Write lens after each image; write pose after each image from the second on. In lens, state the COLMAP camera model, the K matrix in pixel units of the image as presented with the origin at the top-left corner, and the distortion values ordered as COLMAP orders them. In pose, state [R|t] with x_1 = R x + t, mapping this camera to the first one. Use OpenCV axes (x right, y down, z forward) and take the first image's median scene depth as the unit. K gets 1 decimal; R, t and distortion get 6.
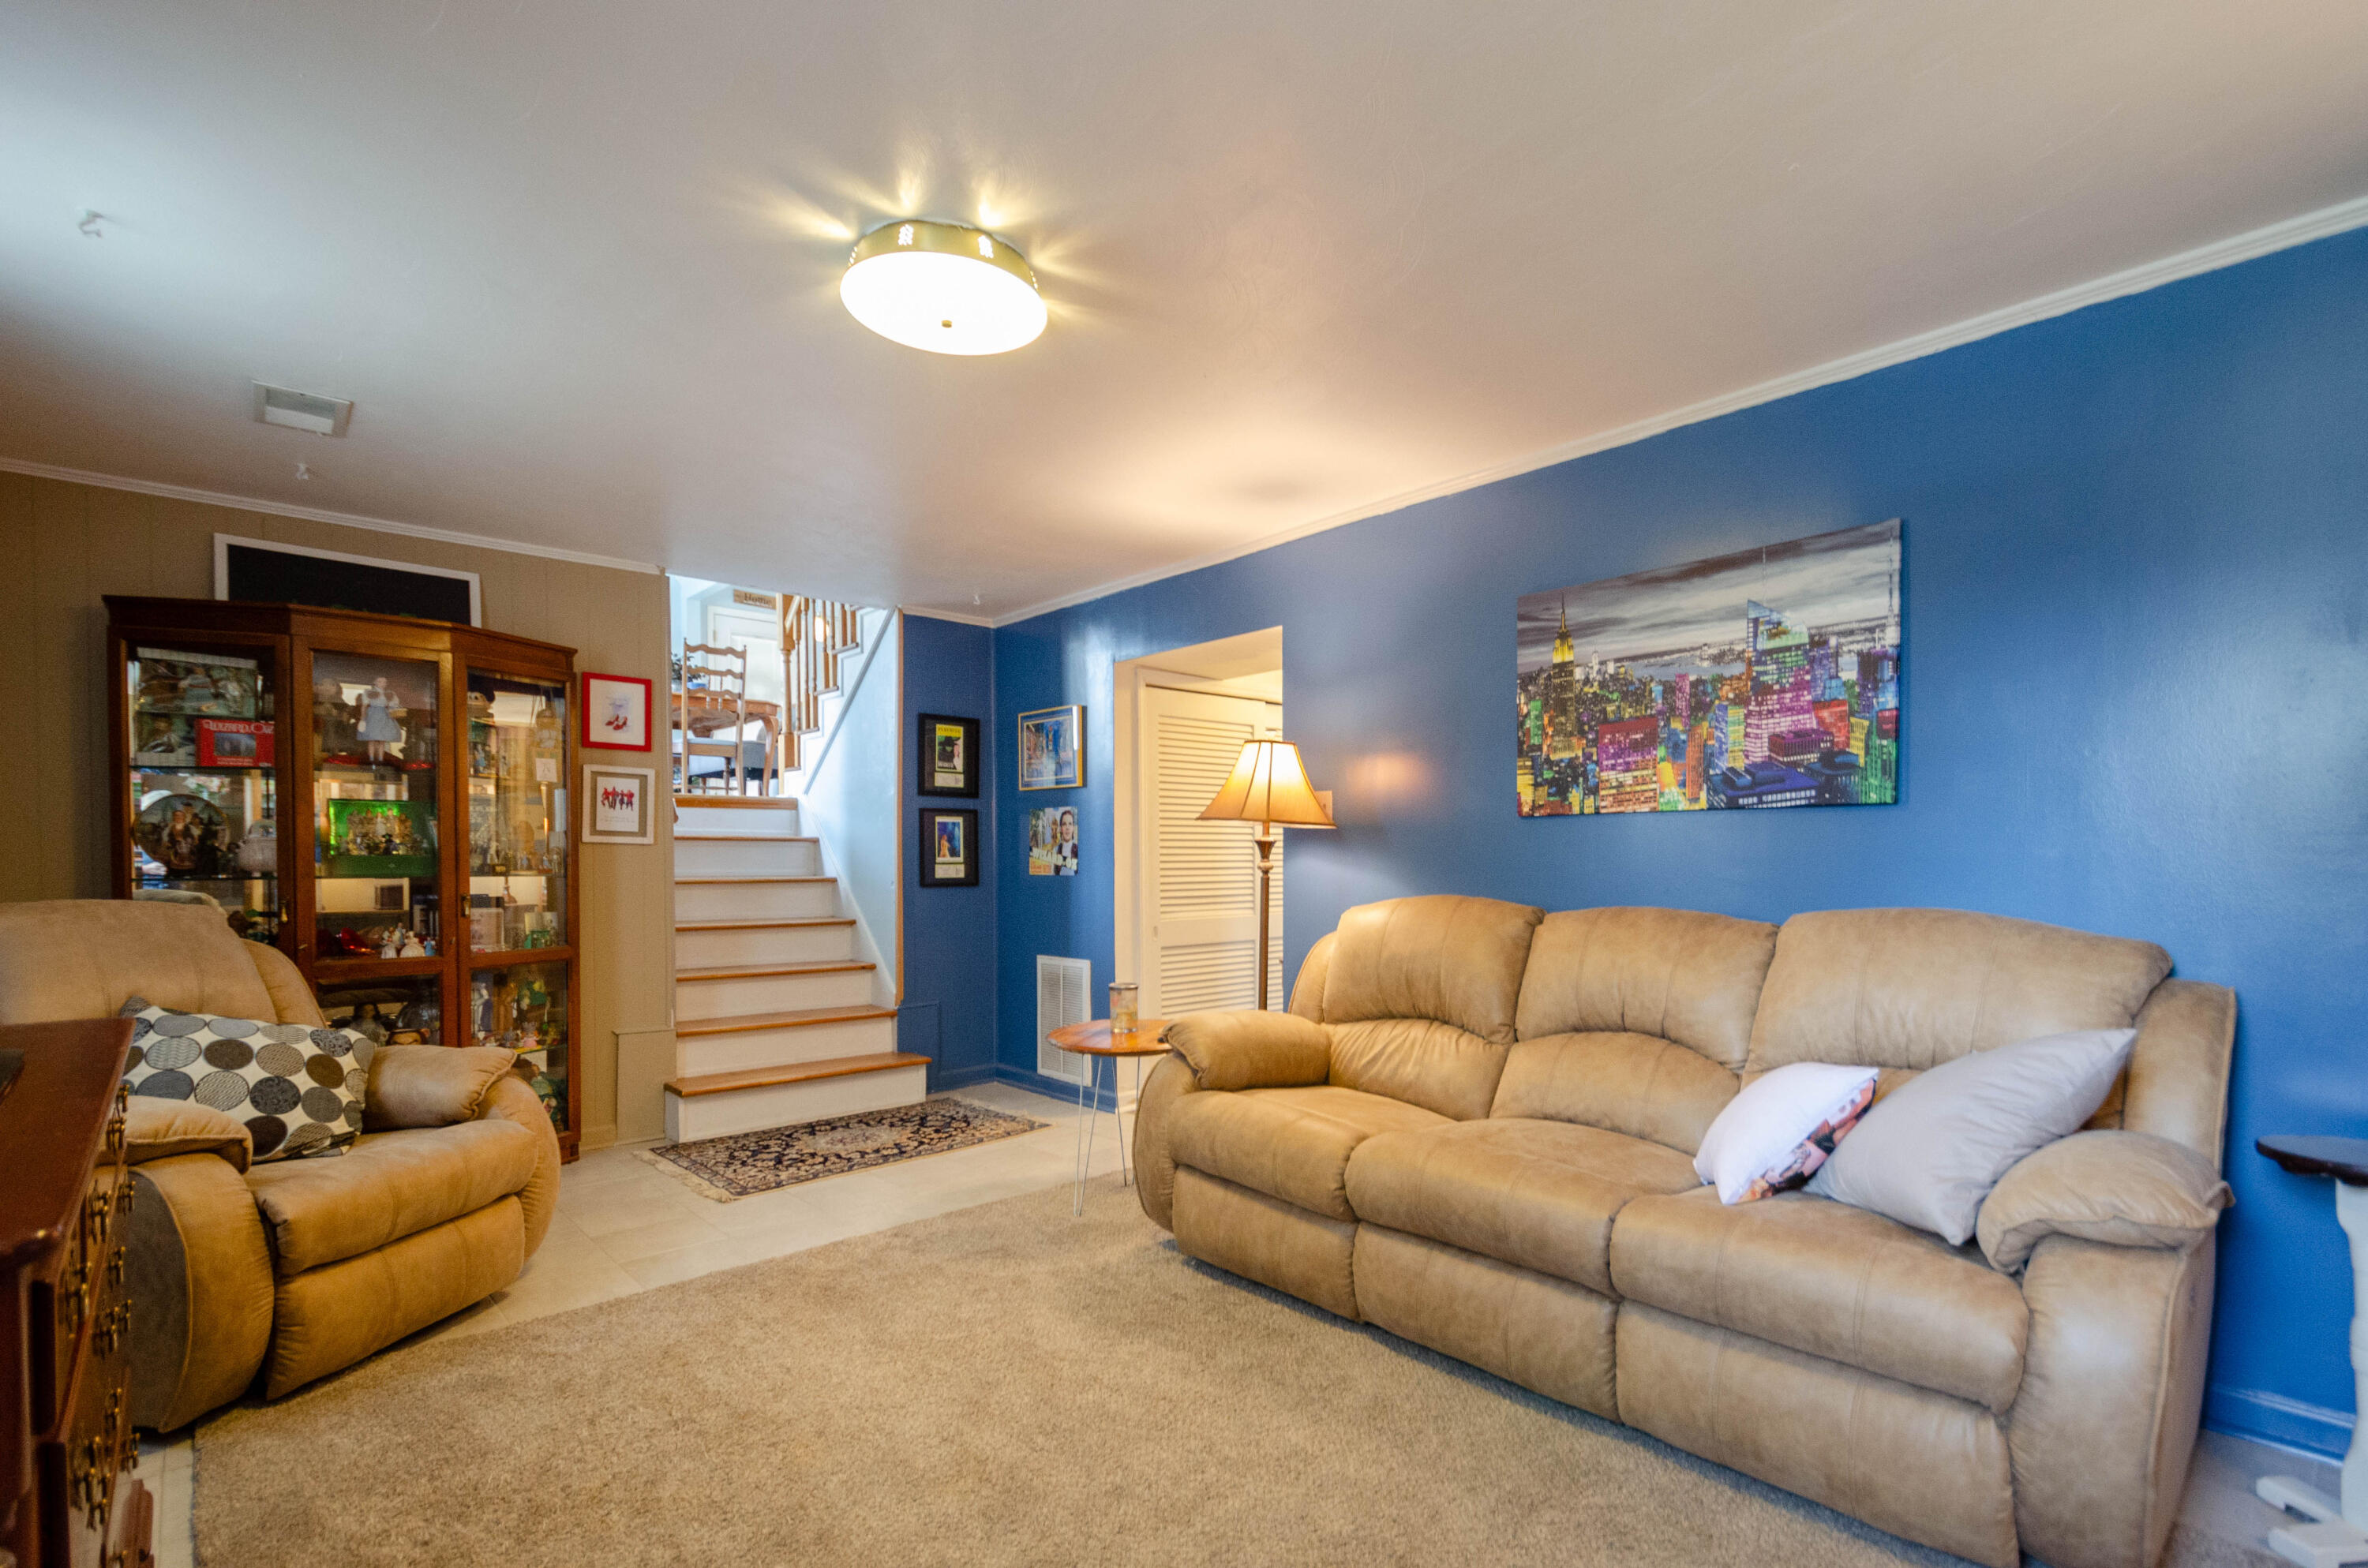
lens RADIAL K [[1060.5, 0, 1309.9], [0, 1060.5, 872.8], [0, 0, 1]] dist [0.017347, -0.005667]
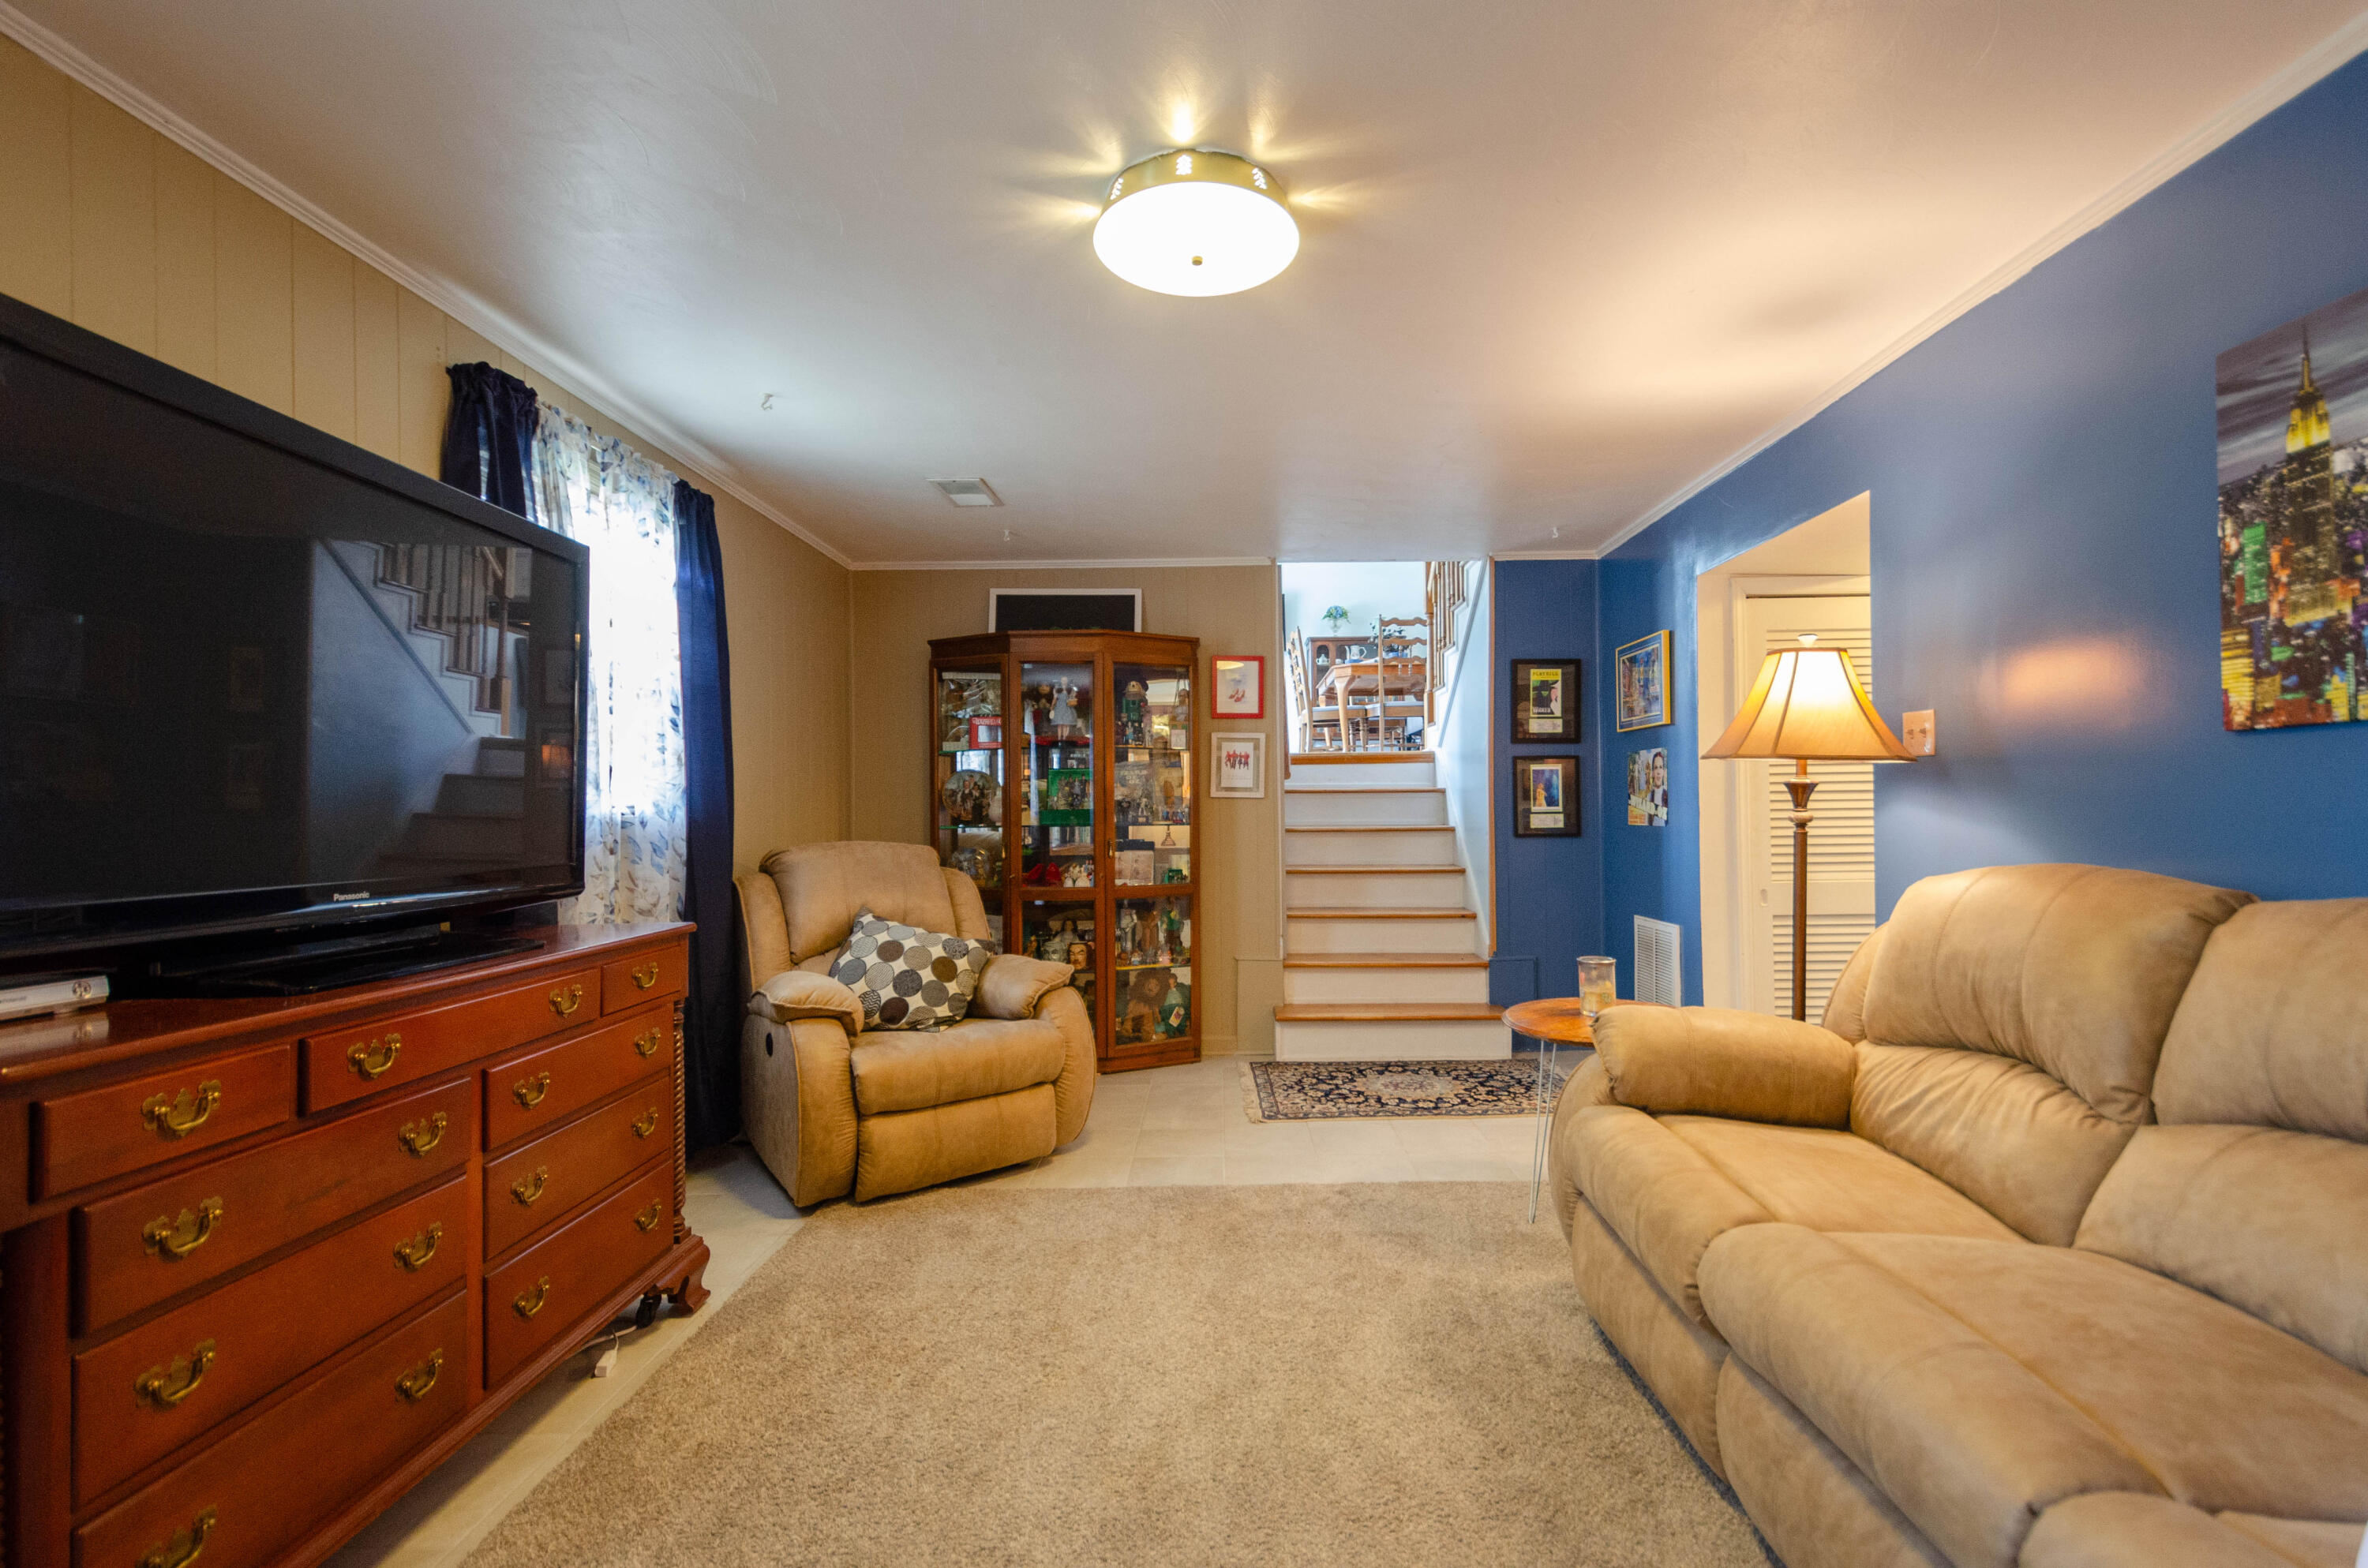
lens RADIAL K [[1060.5, 0, 1264.6], [0, 1060.5, 800.7], [0, 0, 1]] dist [0.017347, -0.005667]
pose [[0.717151, -0.011199, -0.696827, 0.238660], [-0.000794, 0.999857, -0.016887, -0.005465], [0.696917, 0.012664, 0.717040, 0.228793]]
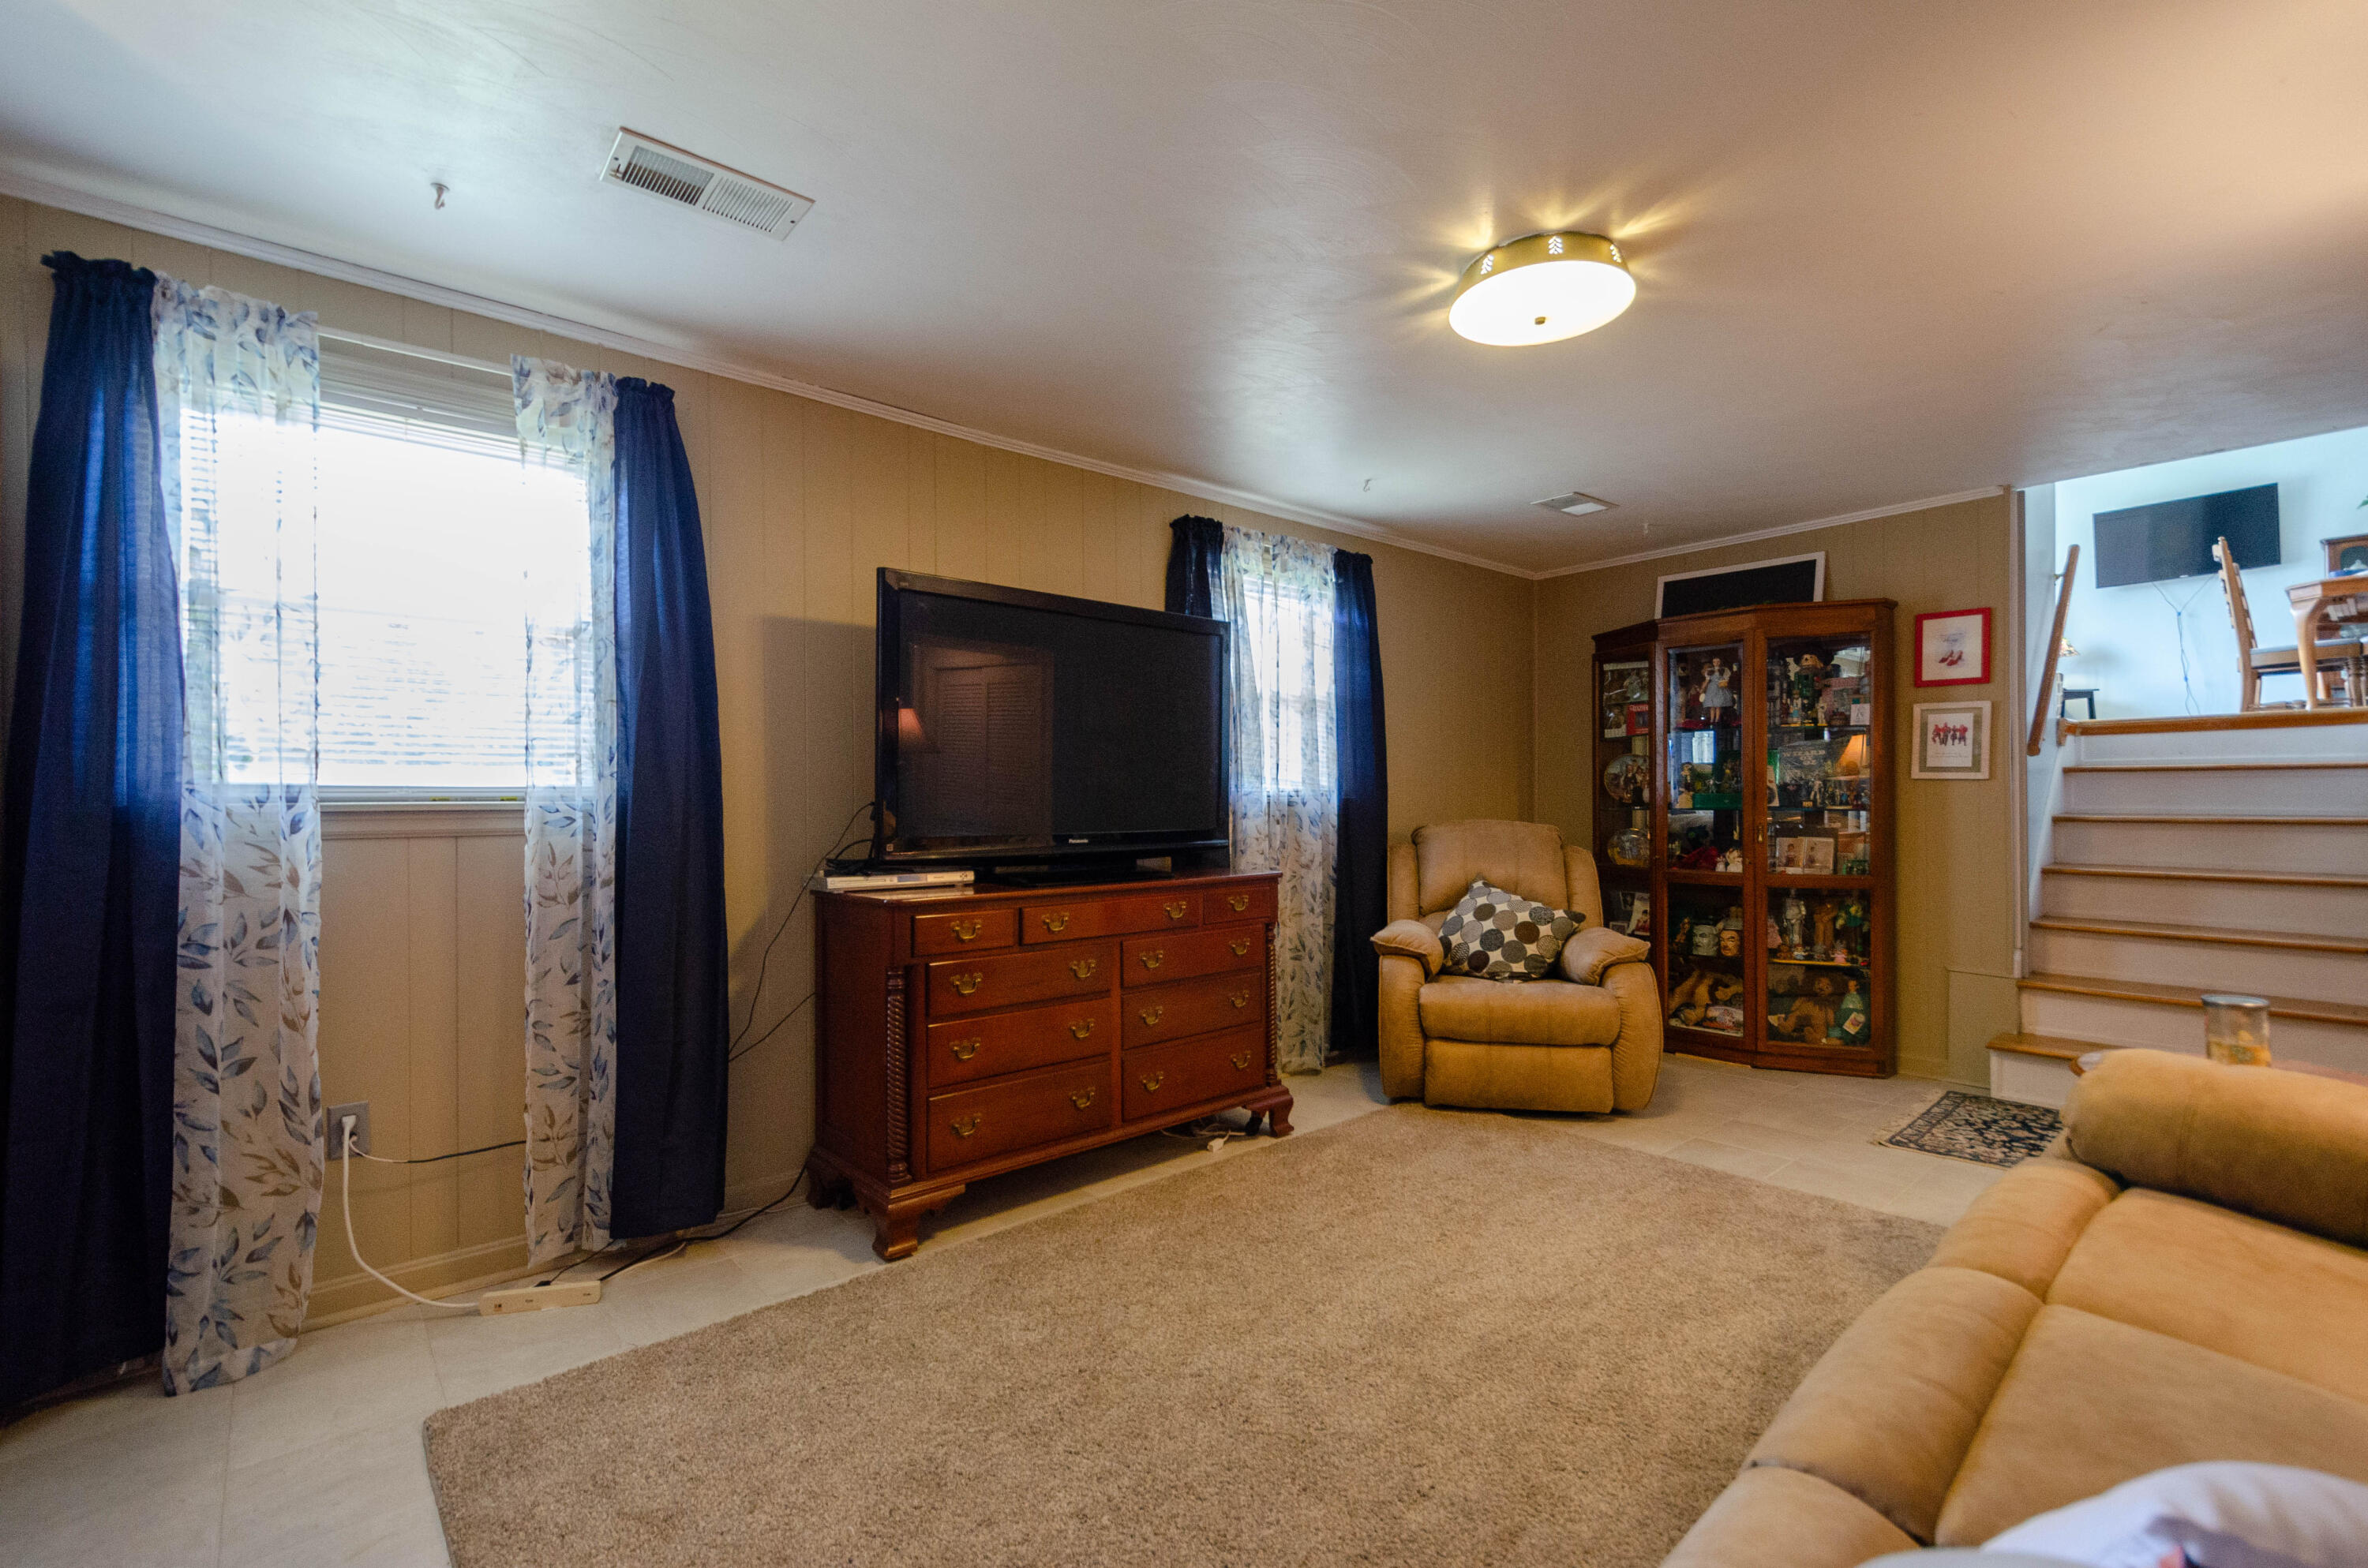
lens RADIAL K [[1060.5, 0, 1180.0], [0, 1060.5, 796.3], [0, 0, 1]] dist [0.017347, -0.005667]
pose [[-0.064057, 0.000853, -0.997946, 0.497803], [-0.007458, 0.999971, 0.001334, -0.009708], [0.997918, 0.007528, -0.064049, 0.436675]]
